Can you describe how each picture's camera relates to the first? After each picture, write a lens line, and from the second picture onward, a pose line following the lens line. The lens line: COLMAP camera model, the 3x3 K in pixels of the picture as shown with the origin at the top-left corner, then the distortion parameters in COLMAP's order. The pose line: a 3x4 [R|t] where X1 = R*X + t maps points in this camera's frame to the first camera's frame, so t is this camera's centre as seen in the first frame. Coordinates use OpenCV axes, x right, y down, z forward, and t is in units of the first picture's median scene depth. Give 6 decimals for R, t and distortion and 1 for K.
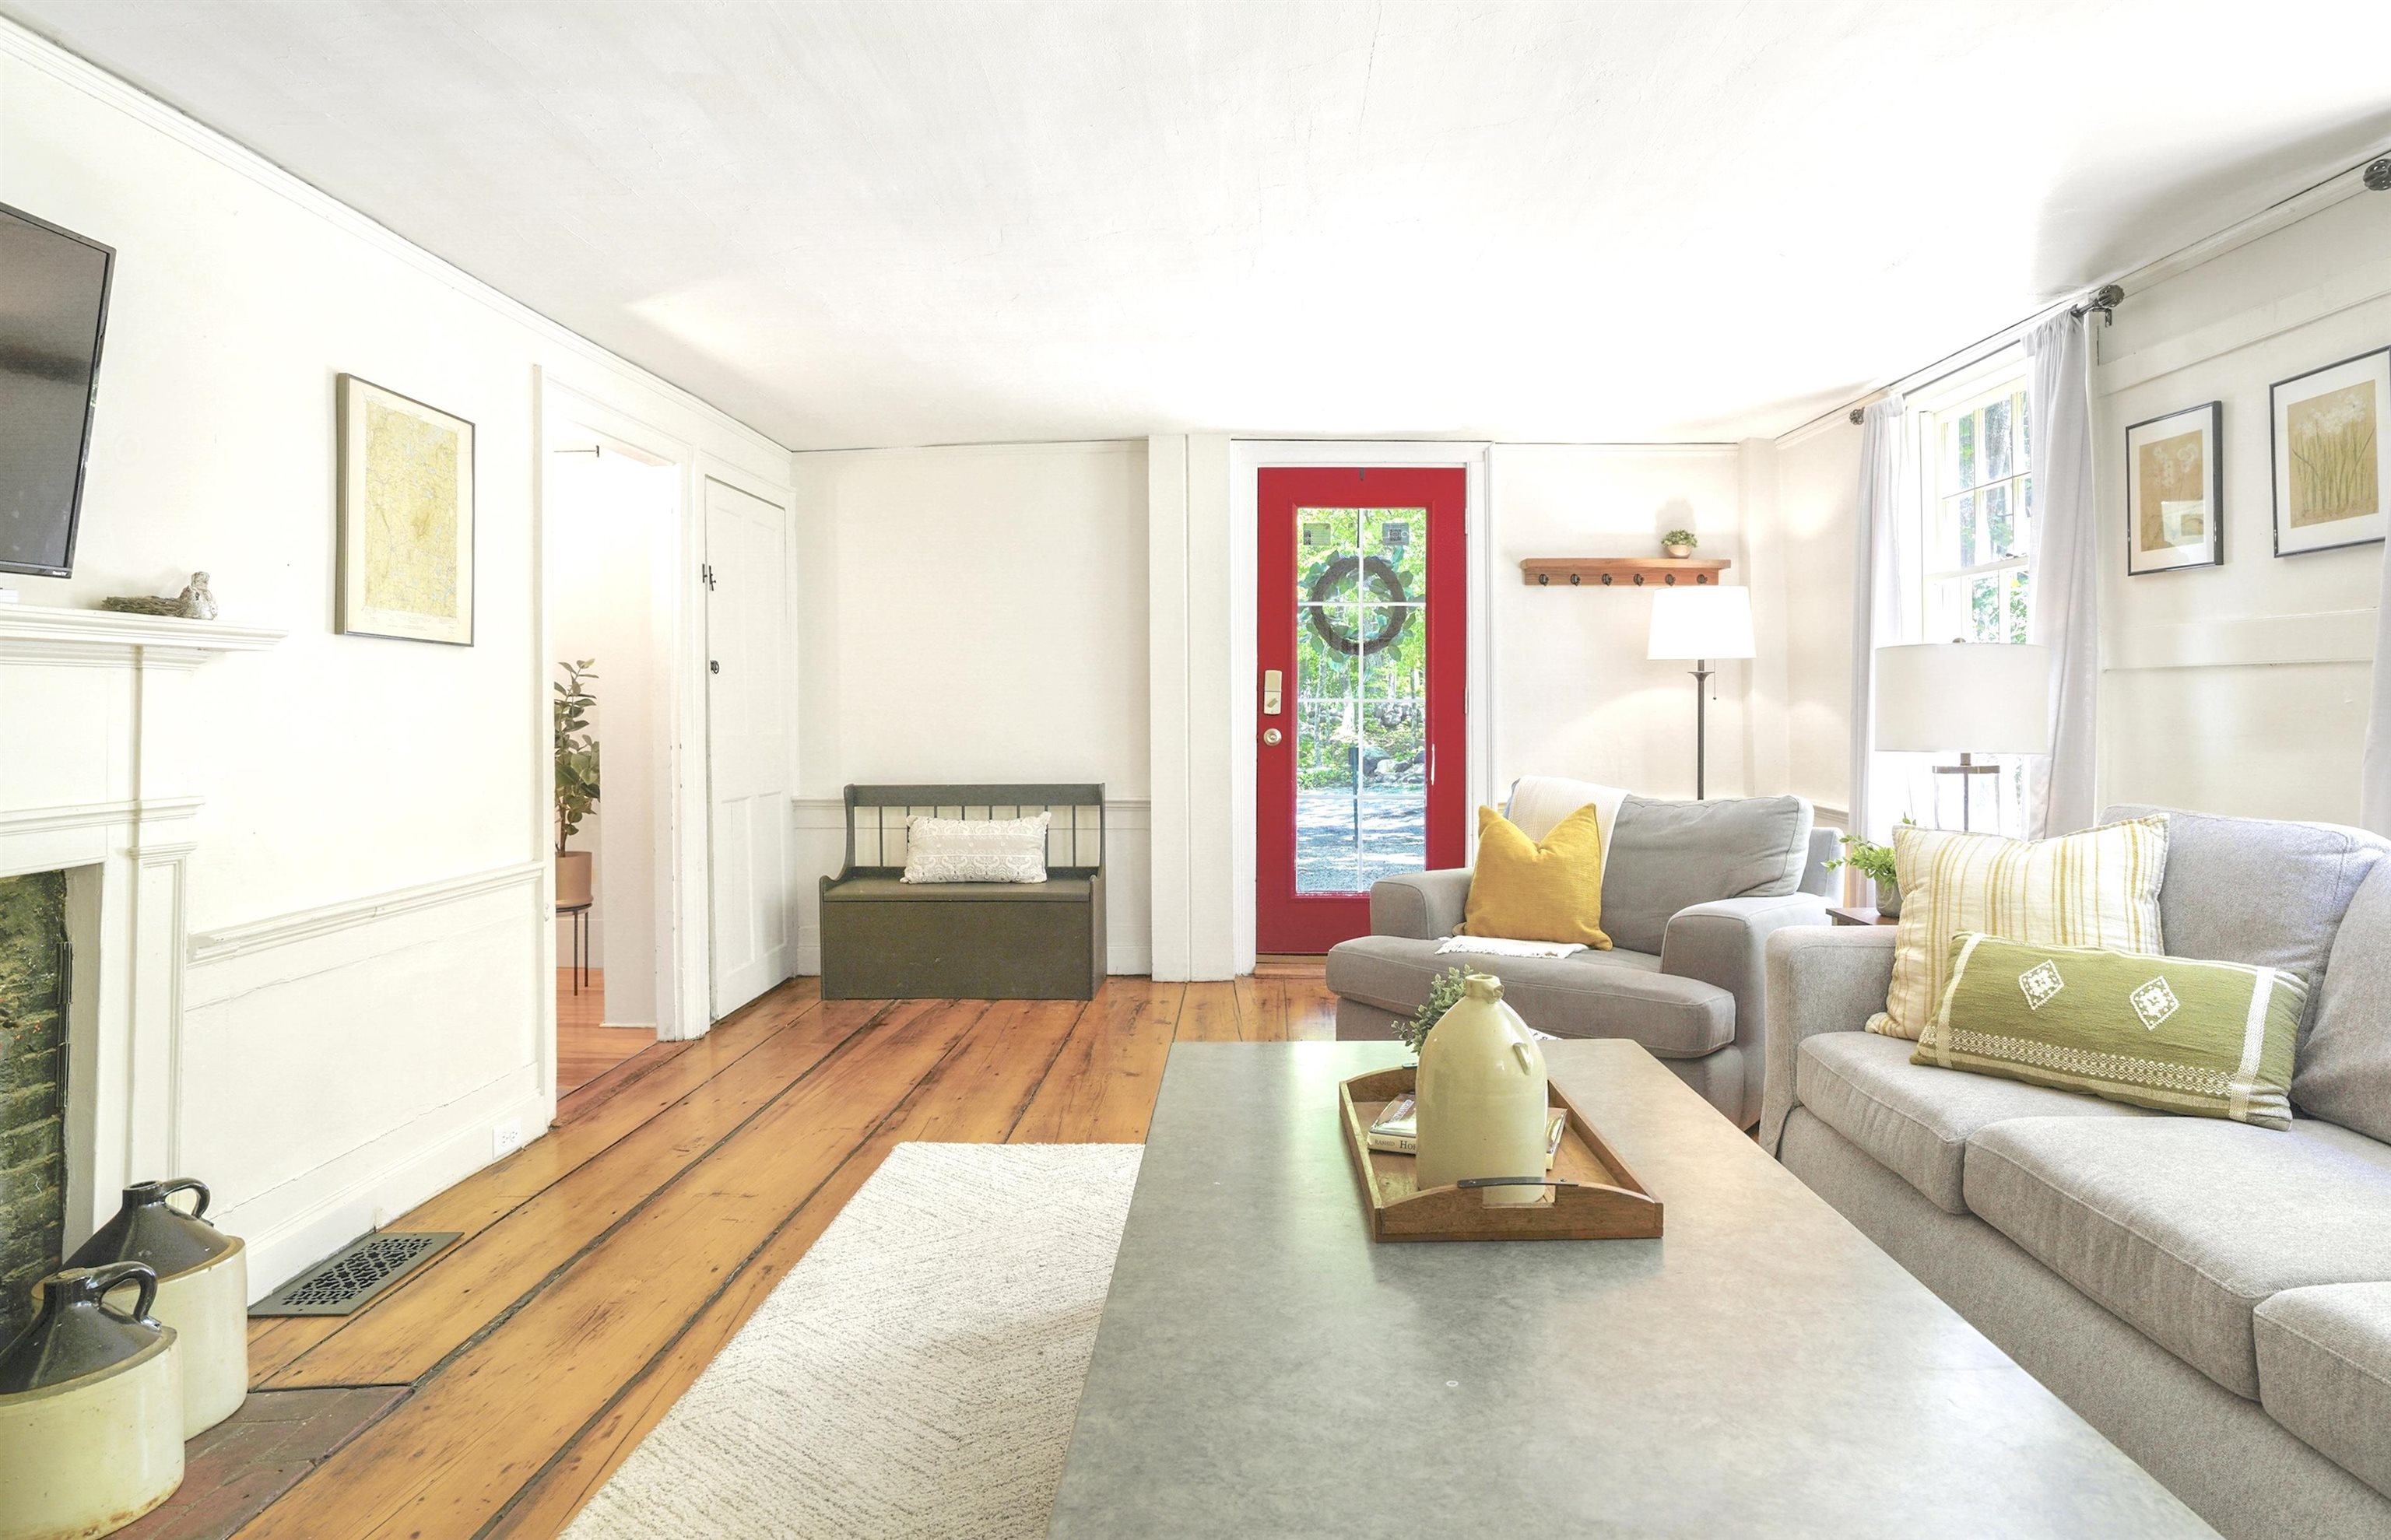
lens RADIAL K [[1284.9, 0, 1198.8], [0, 1284.9, 703.8], [0, 0, 1]] dist [-0.048951, 0.033951]
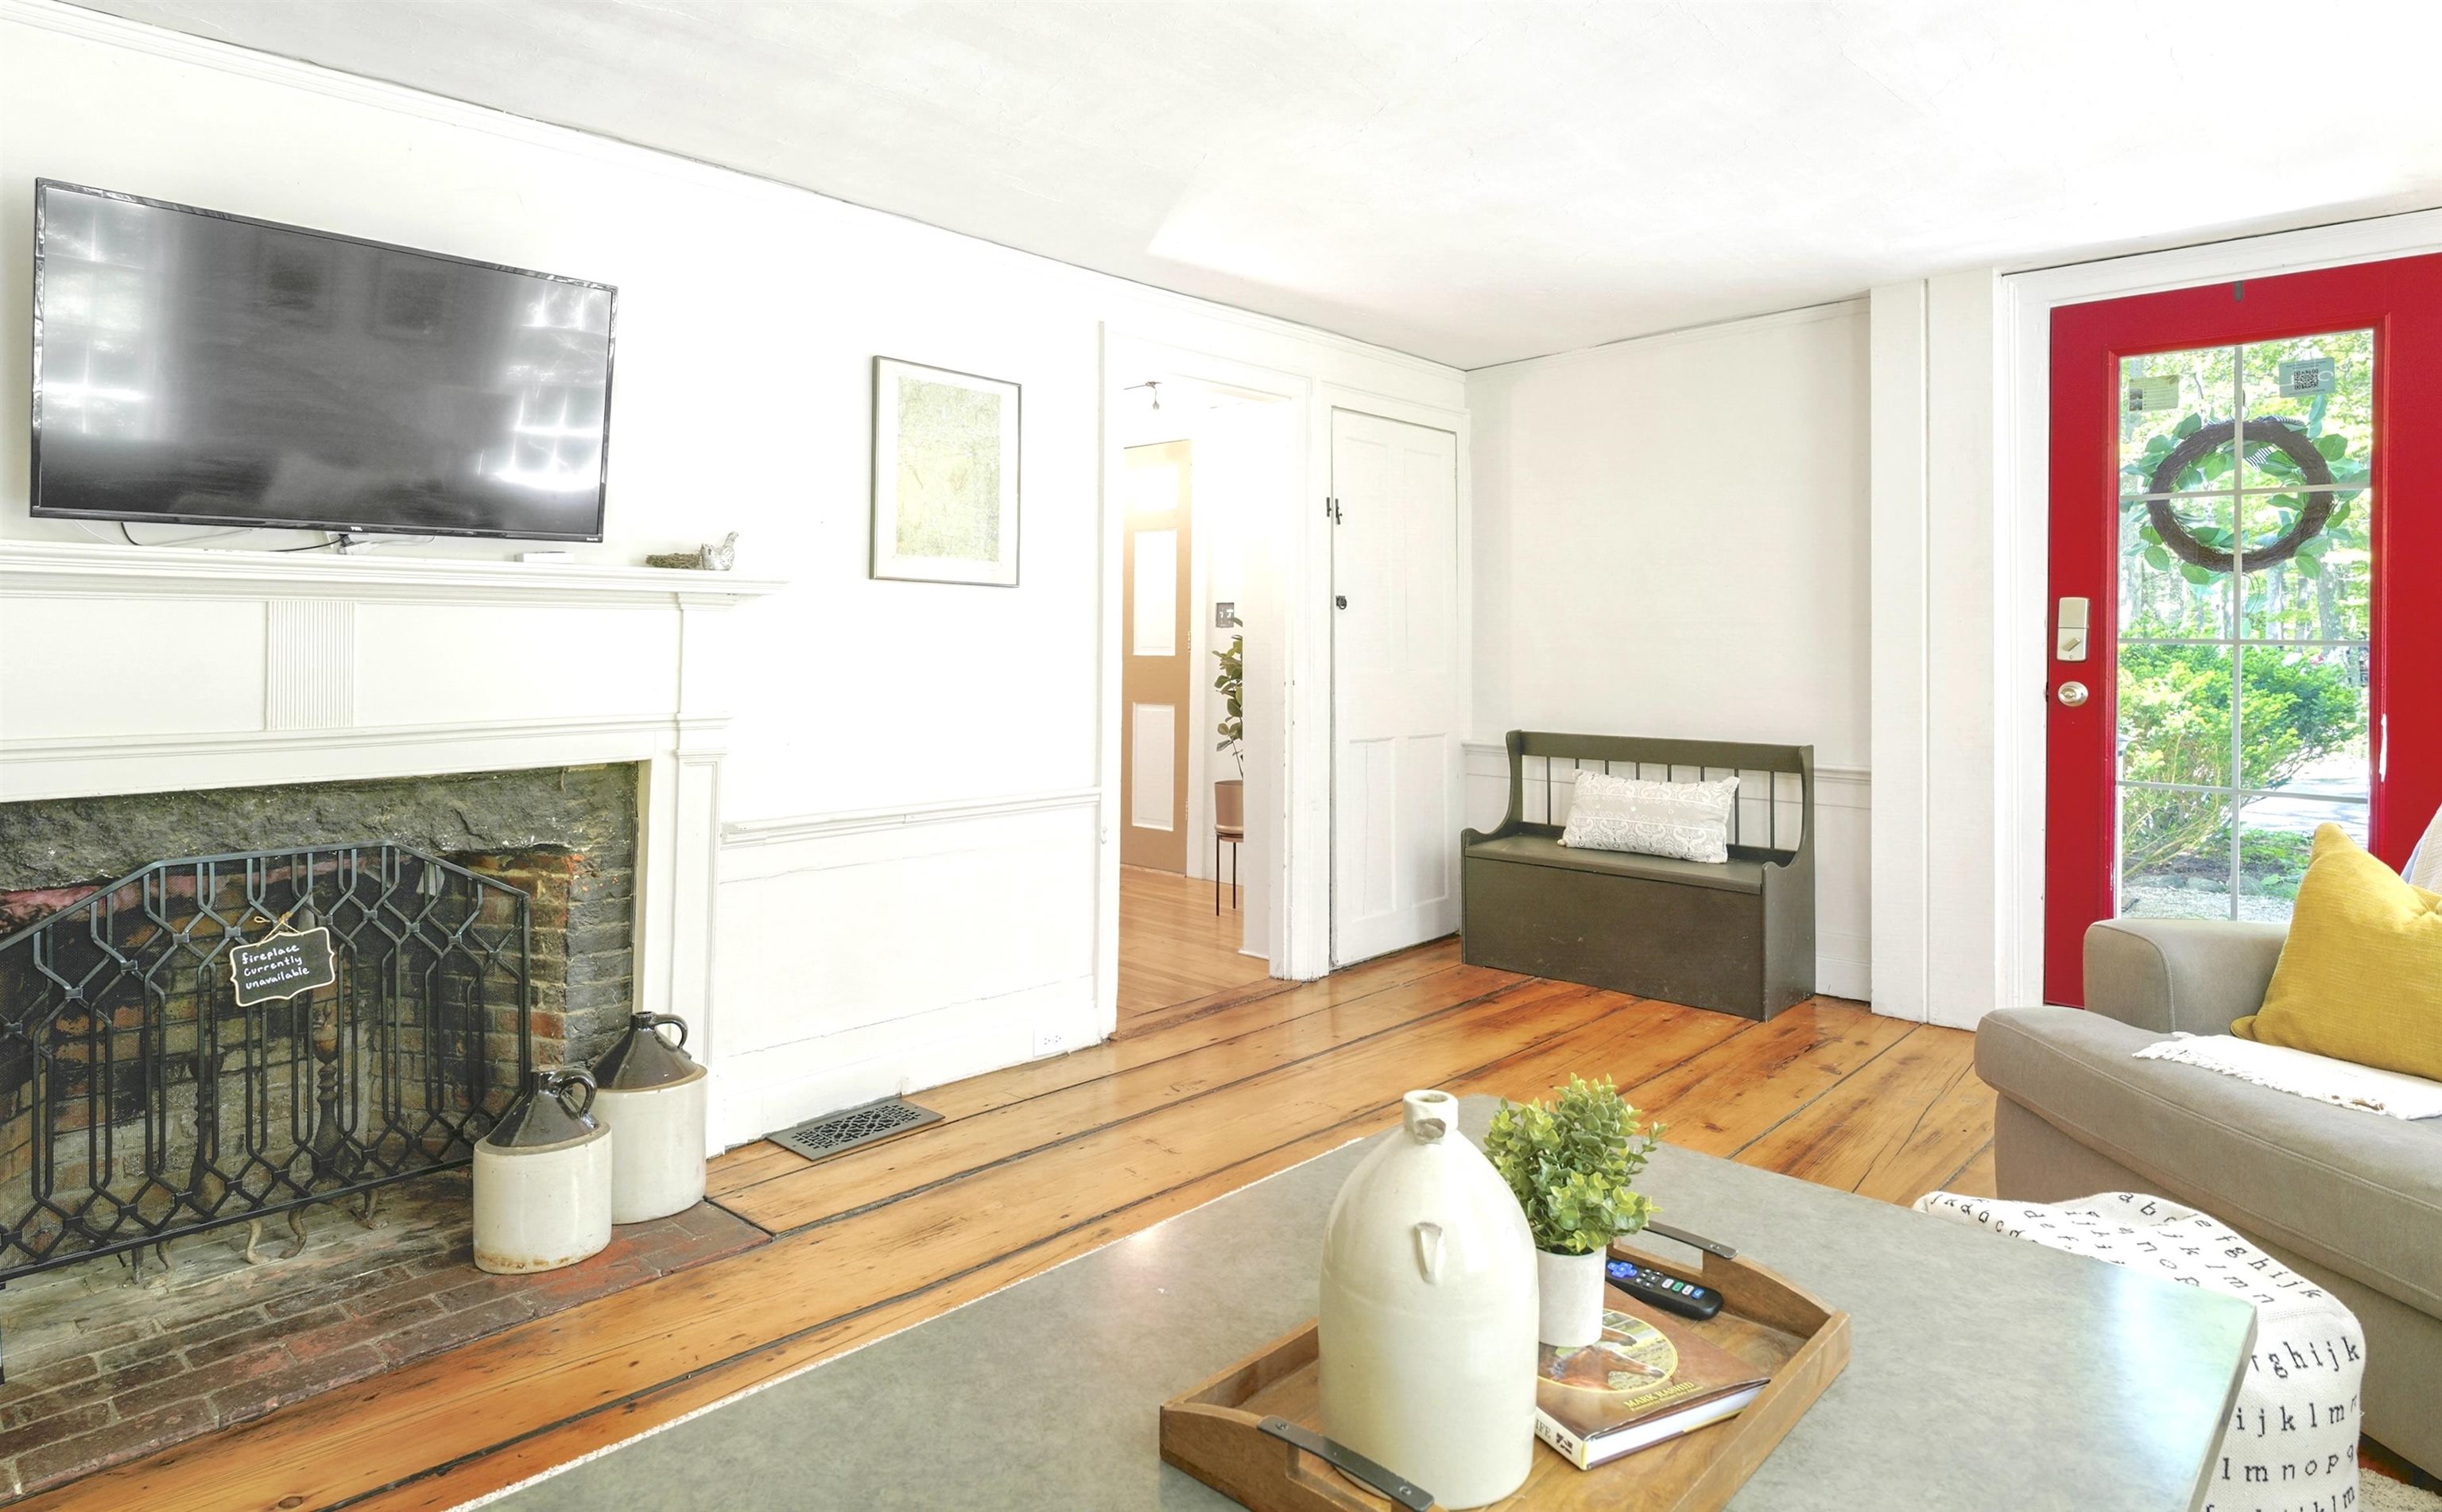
lens RADIAL K [[1318.0, 0, 1164.0], [0, 1318.0, 635.9], [0, 0, 1]] dist [-0.002300, 0.001047]
pose [[0.736190, 0.004400, -0.676761, 0.191429], [-0.006589, 0.999978, -0.000666, -0.001837], [0.676743, 0.004950, 0.736202, 0.156503]]
